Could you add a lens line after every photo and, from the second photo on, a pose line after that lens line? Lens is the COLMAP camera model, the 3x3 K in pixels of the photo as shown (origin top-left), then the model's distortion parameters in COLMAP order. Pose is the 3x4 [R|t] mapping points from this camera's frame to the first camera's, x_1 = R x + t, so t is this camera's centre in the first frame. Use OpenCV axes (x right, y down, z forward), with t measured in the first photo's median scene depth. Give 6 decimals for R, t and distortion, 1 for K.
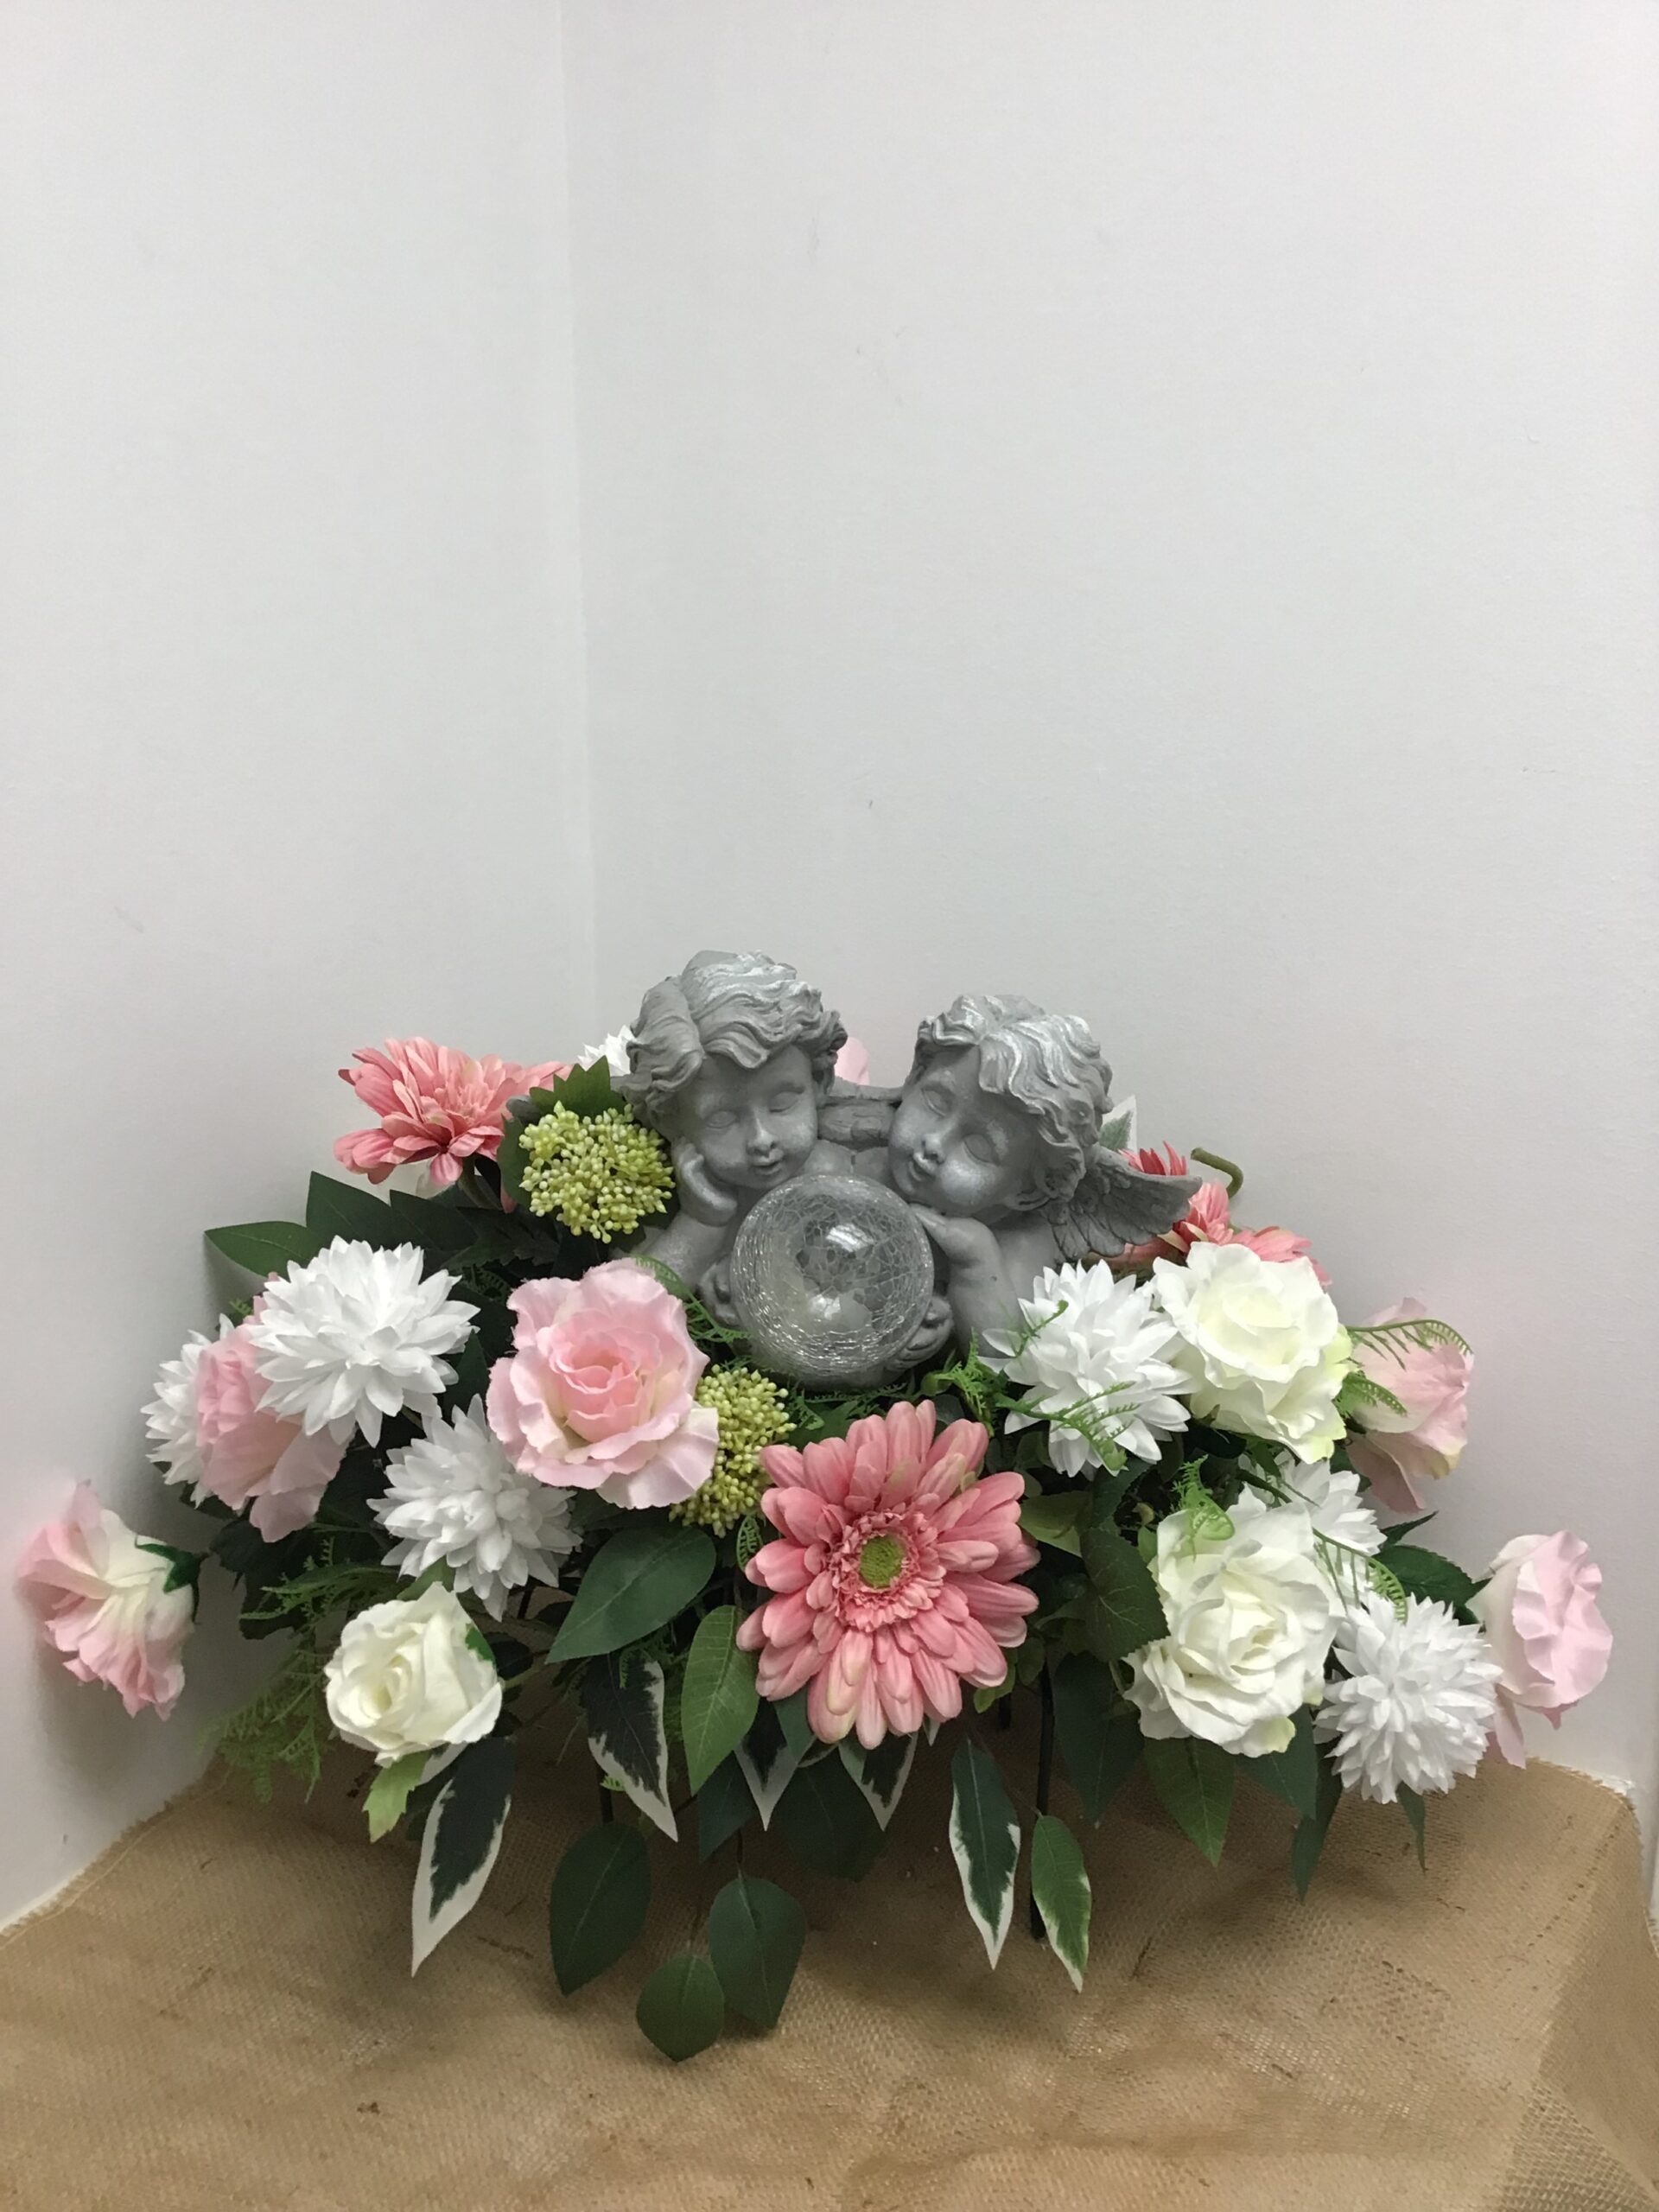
lens RADIAL K [[1984.3, 0, 803.5], [0, 1984.3, 1146.4], [0, 0, 1]] dist [0.067229, -0.031005]
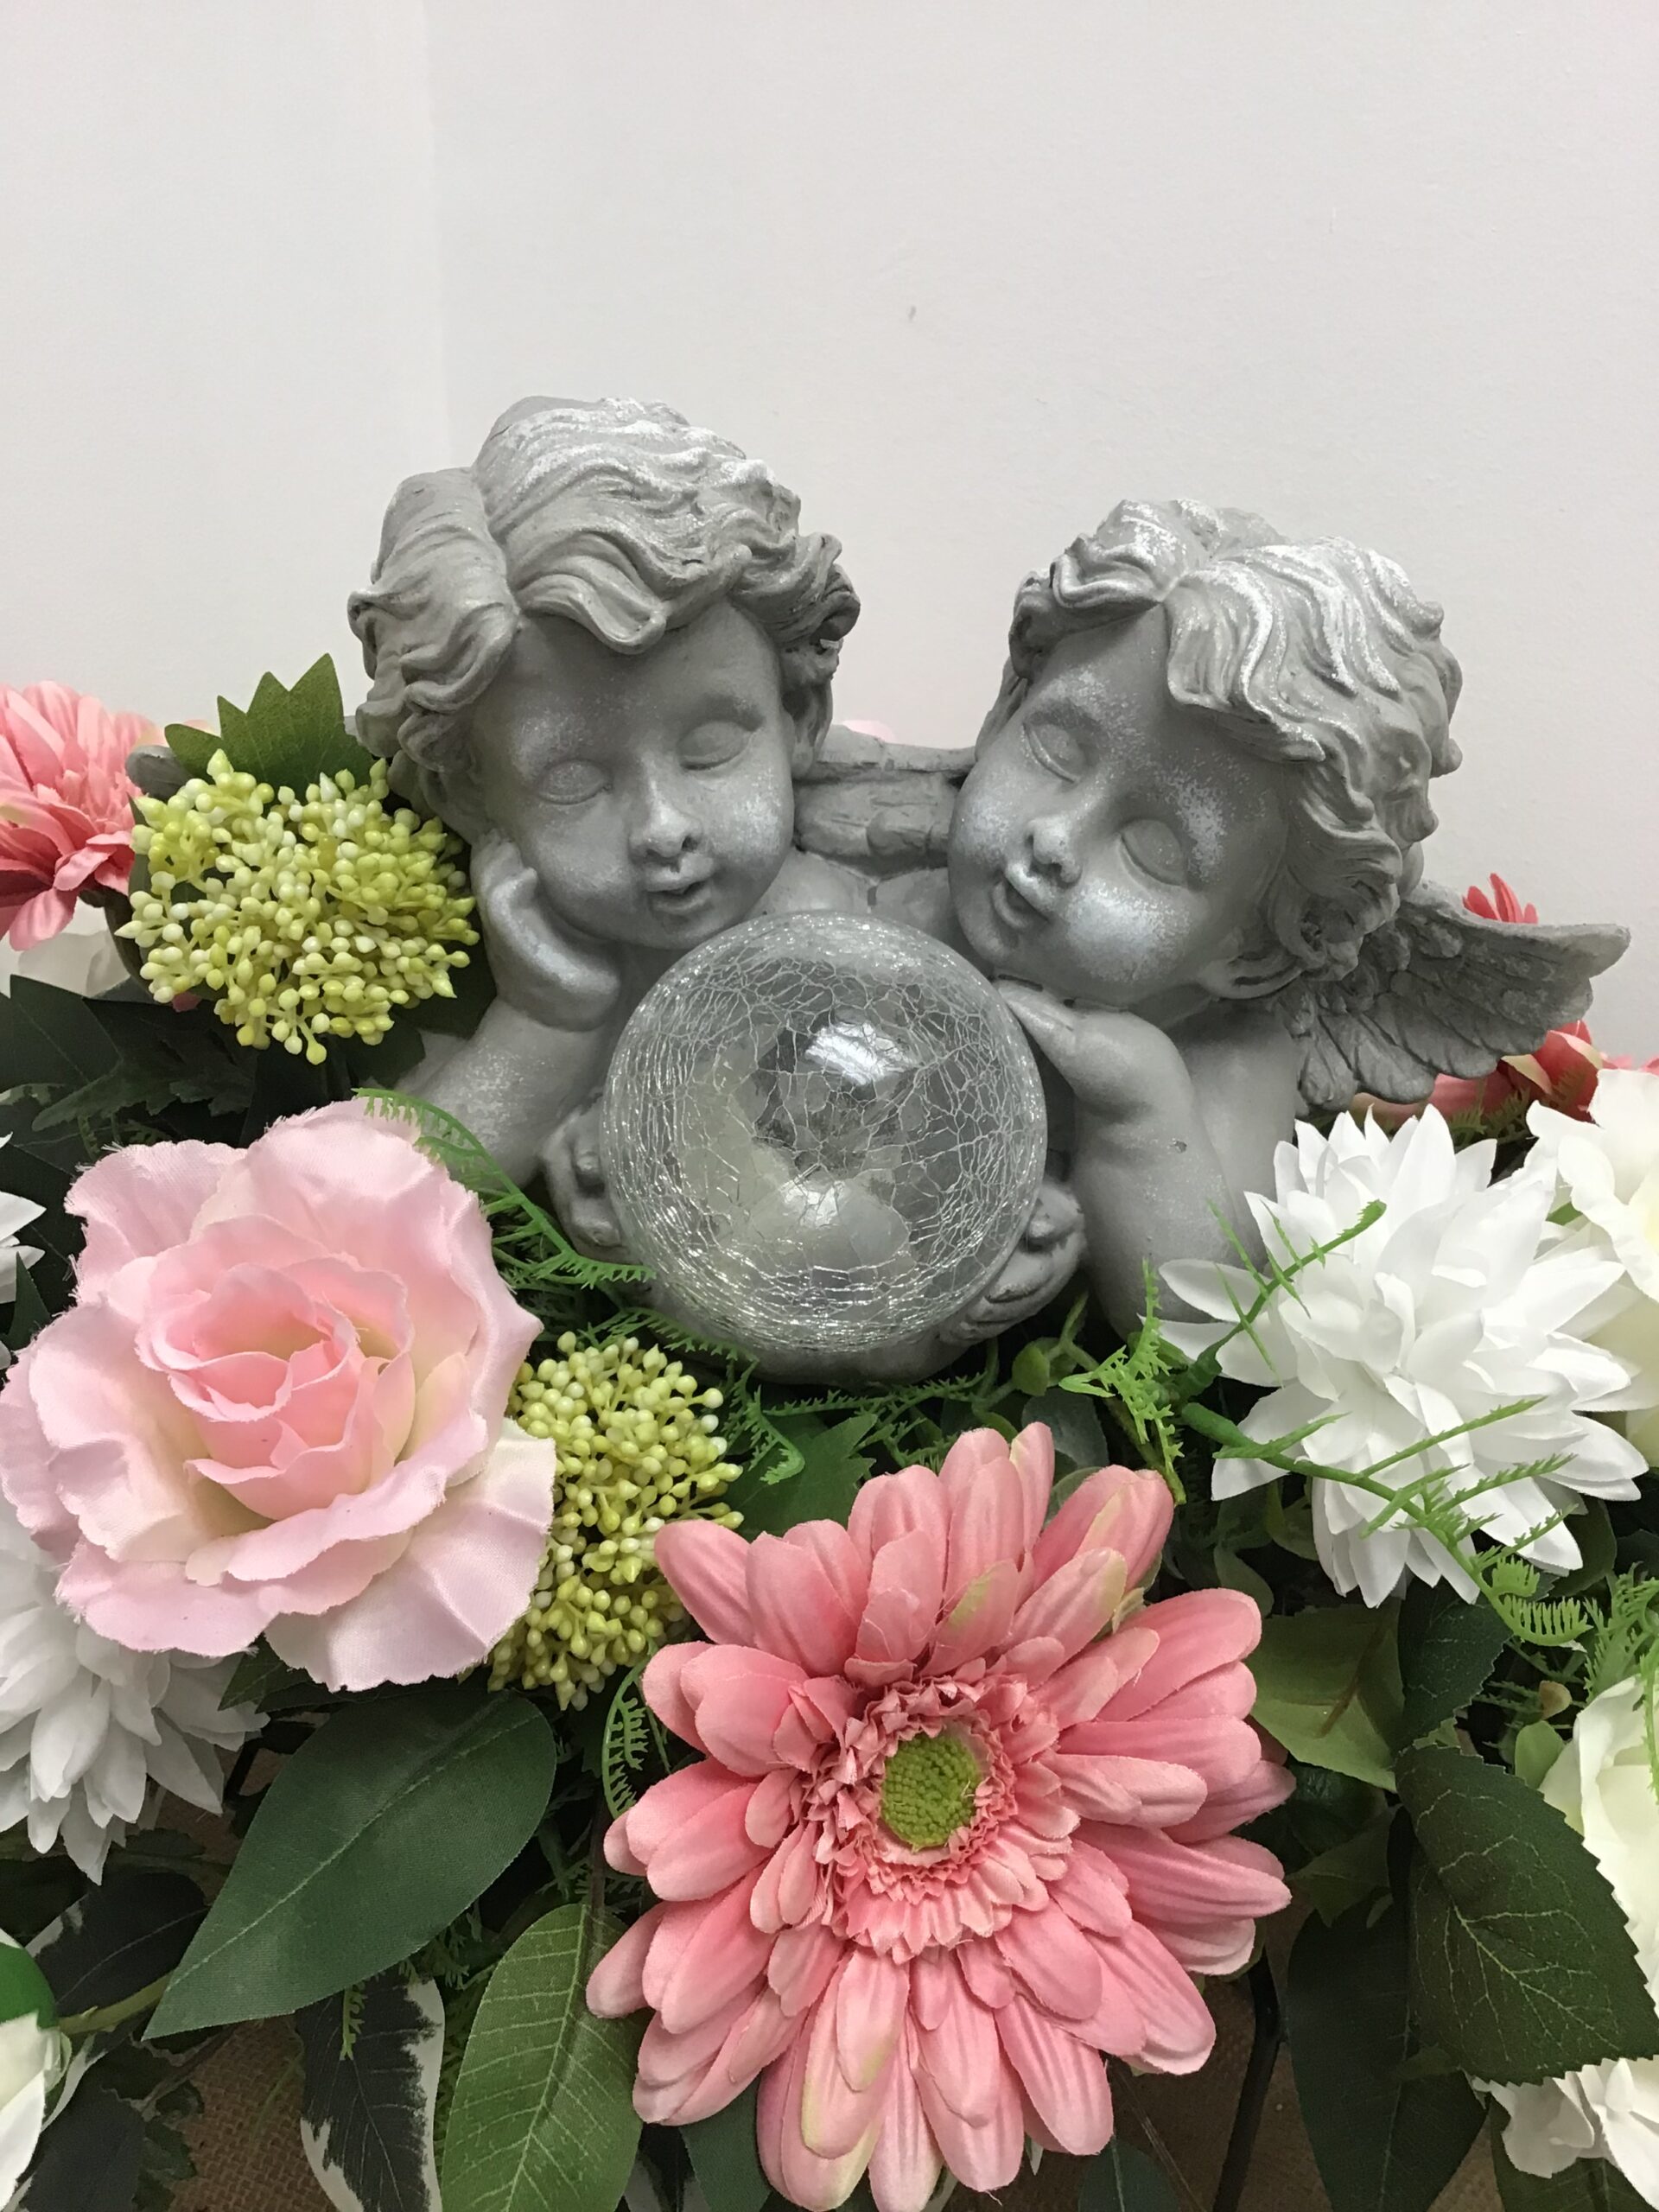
lens RADIAL K [[1984.3, 0, 835.2], [0, 1984.3, 1104.6], [0, 0, 1]] dist [0.067229, -0.031005]
pose [[0.999992, 0.003994, 0.000108, 0.017593], [-0.003995, 0.998883, 0.047086, 0.036980], [0.000080, -0.047086, 0.998891, 0.562363]]
